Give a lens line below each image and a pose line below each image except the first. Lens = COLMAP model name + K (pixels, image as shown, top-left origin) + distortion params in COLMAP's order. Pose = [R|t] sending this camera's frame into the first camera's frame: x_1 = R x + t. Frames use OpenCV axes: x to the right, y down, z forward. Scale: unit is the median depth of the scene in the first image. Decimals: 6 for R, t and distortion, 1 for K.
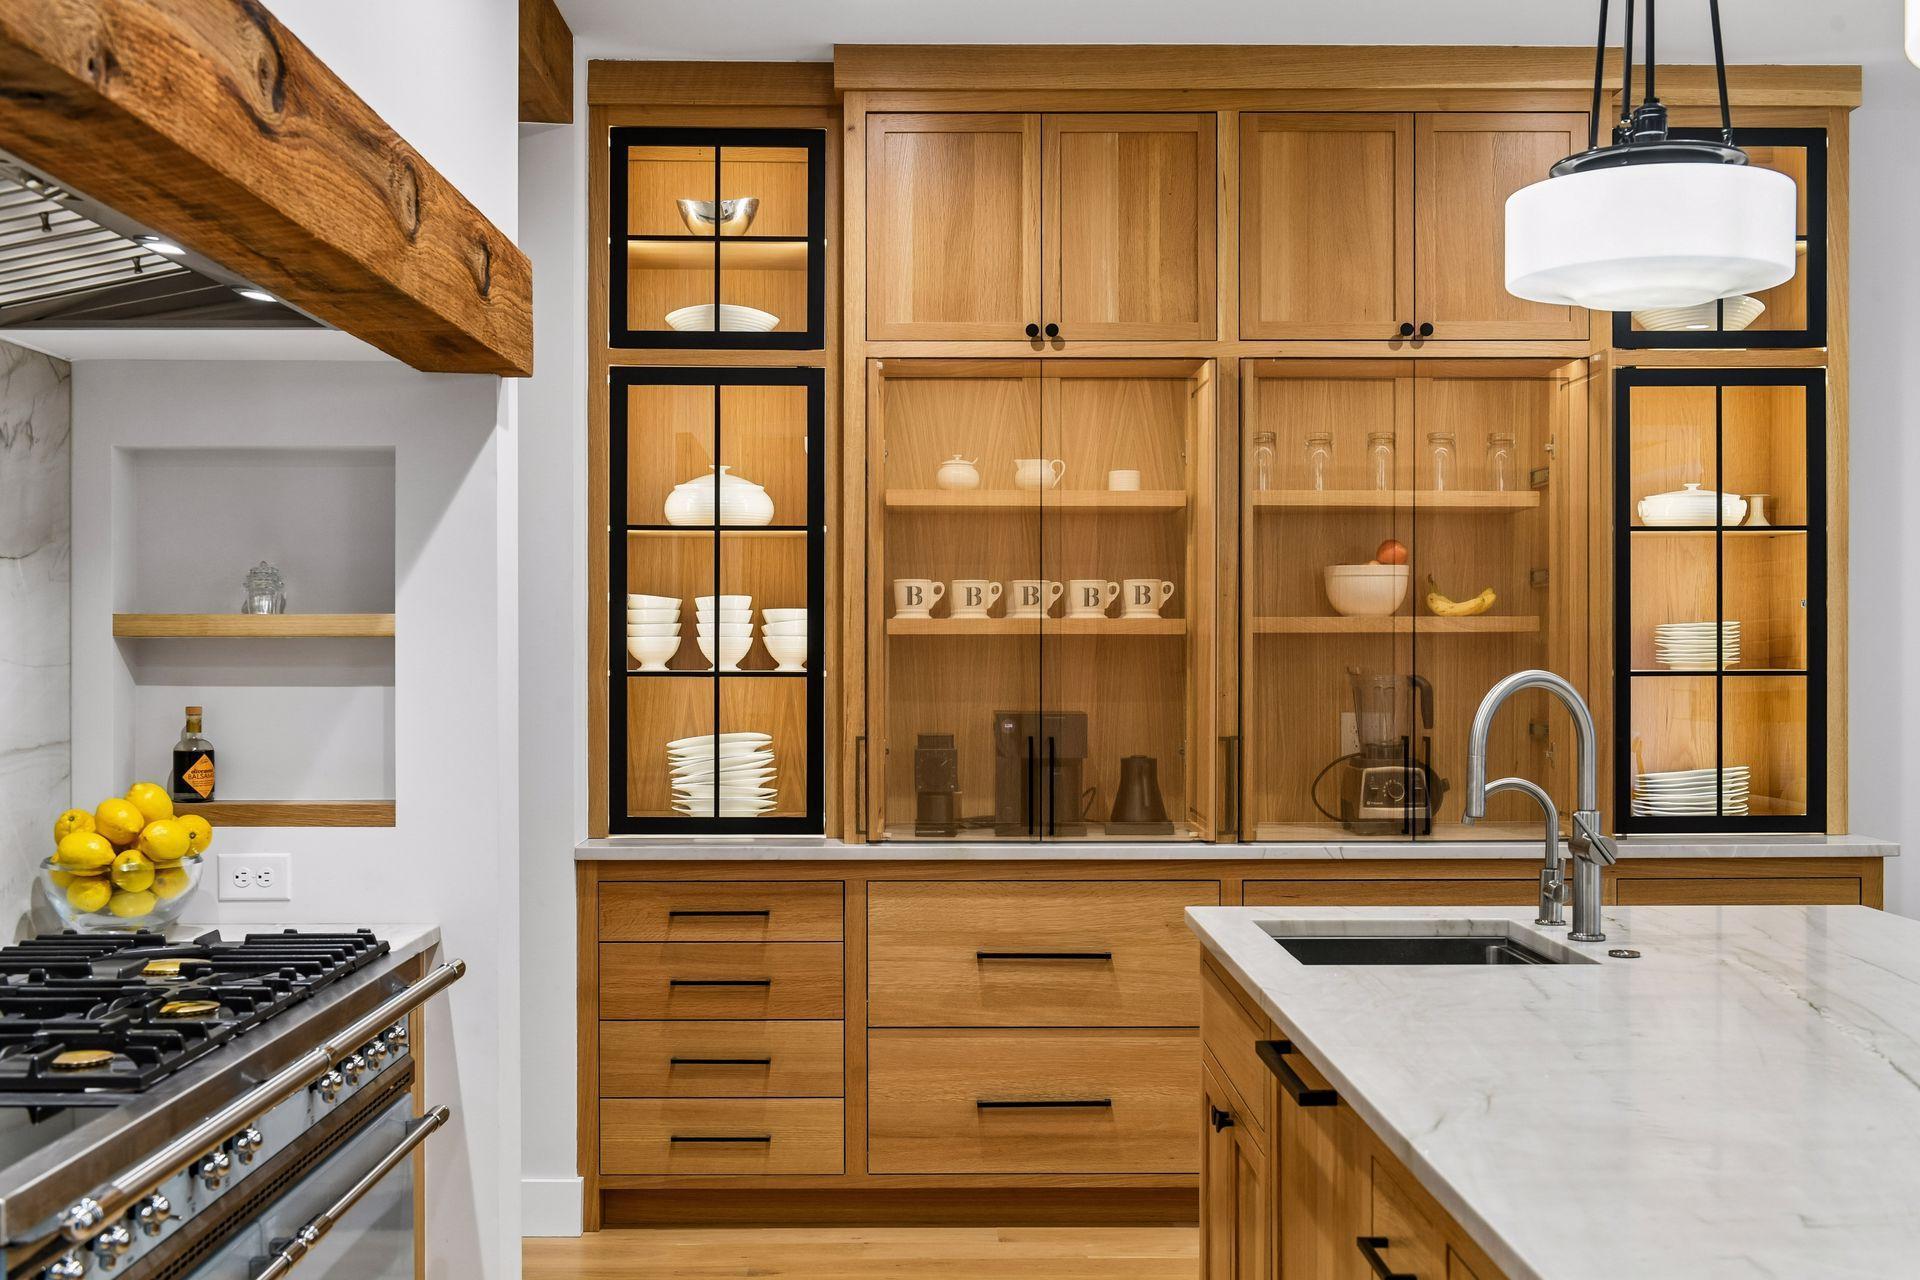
lens RADIAL K [[1196.8, 0, 955.8], [0, 1196.8, 639.3], [0, 0, 1]] dist [-0.009639, -0.001095]
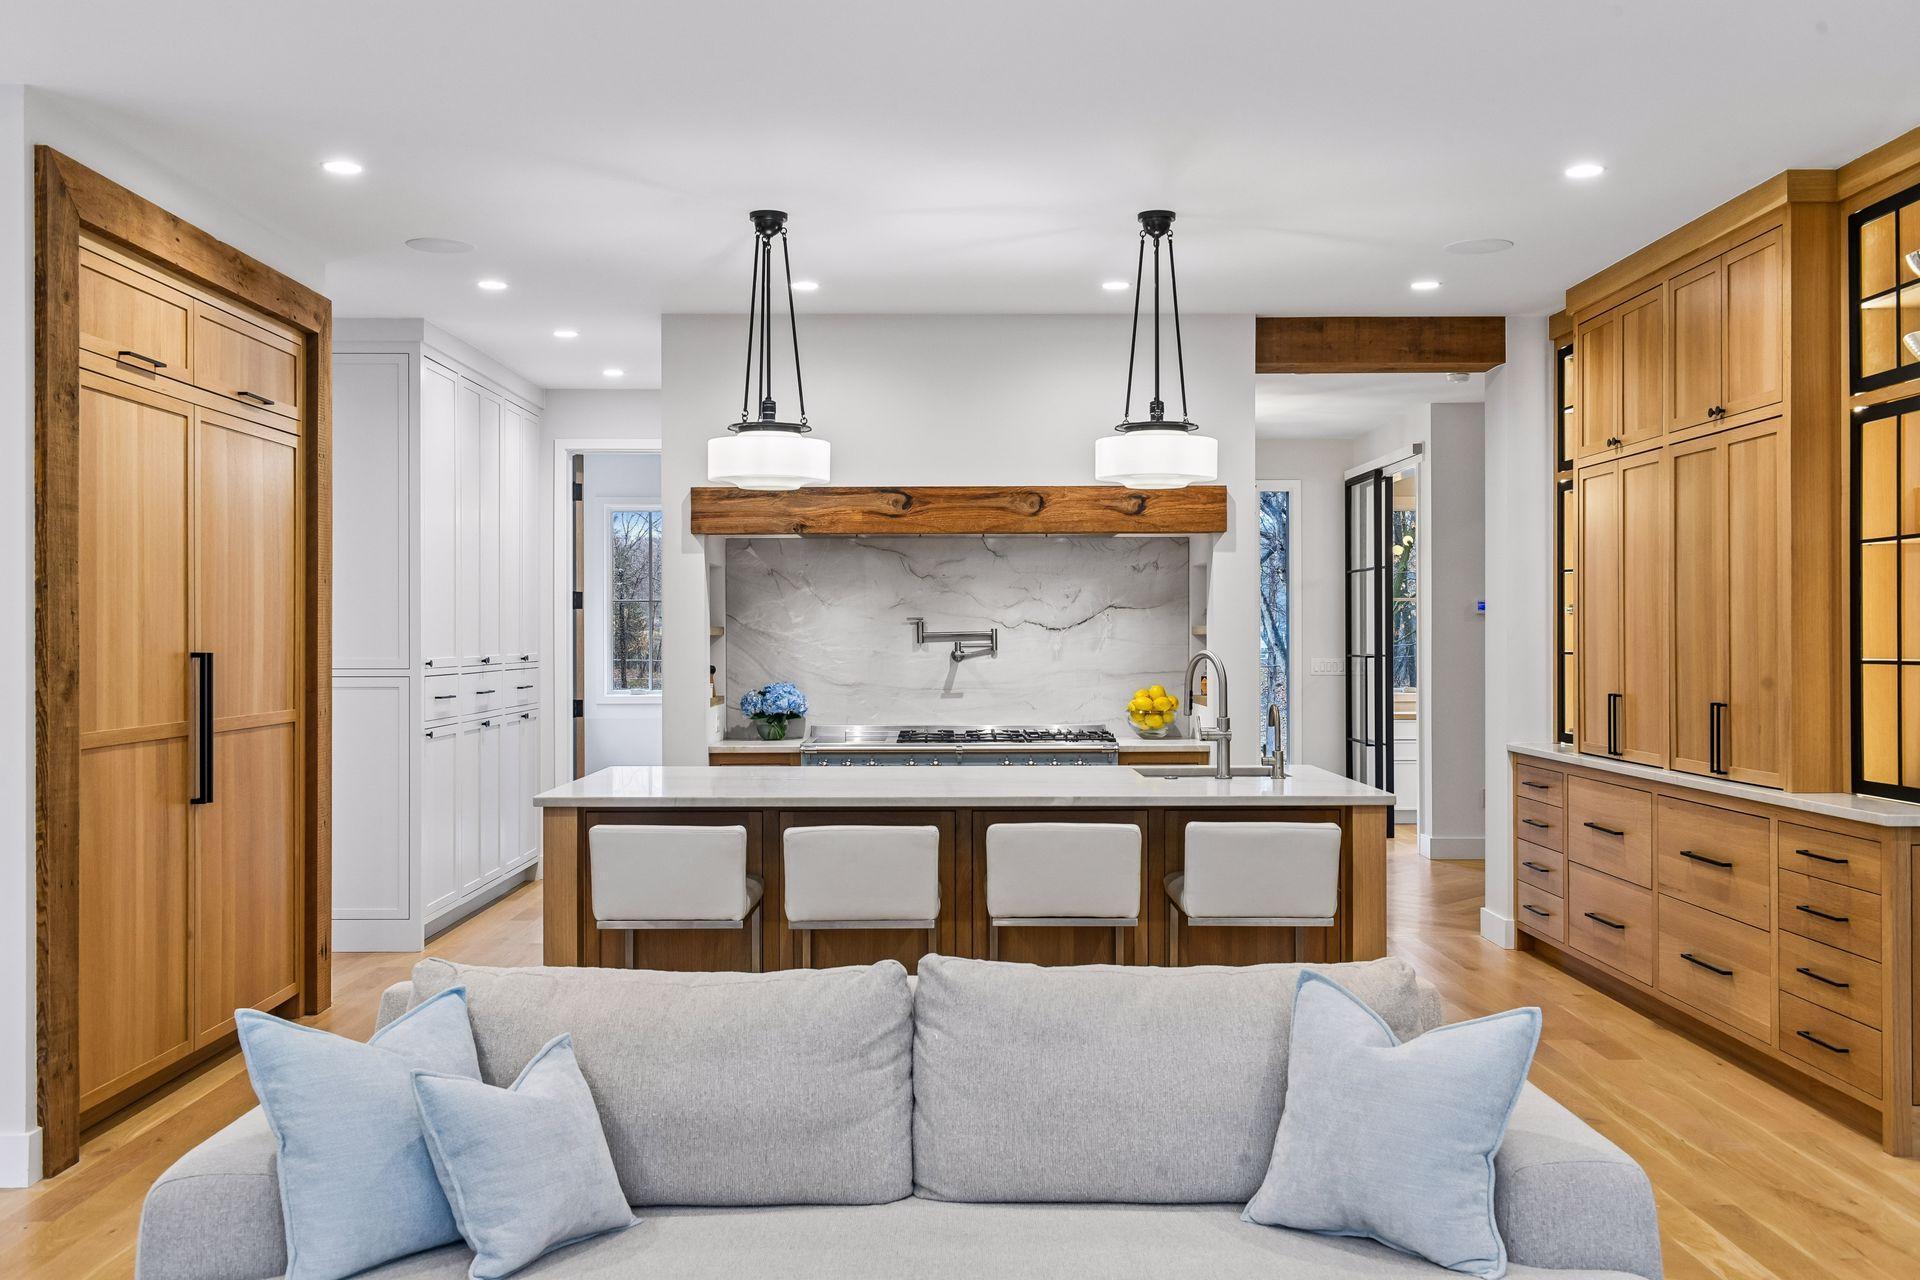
lens RADIAL K [[1786.8, 0, 958.6], [0, 1786.8, 631.8], [0, 0, 1]] dist [0.021910, 0.000000]
pose [[0.034562, -0.000321, -0.999403, 2.375249], [-0.001221, 0.999999, -0.000363, 0.000335], [0.999402, 0.001233, 0.034562, 0.038963]]
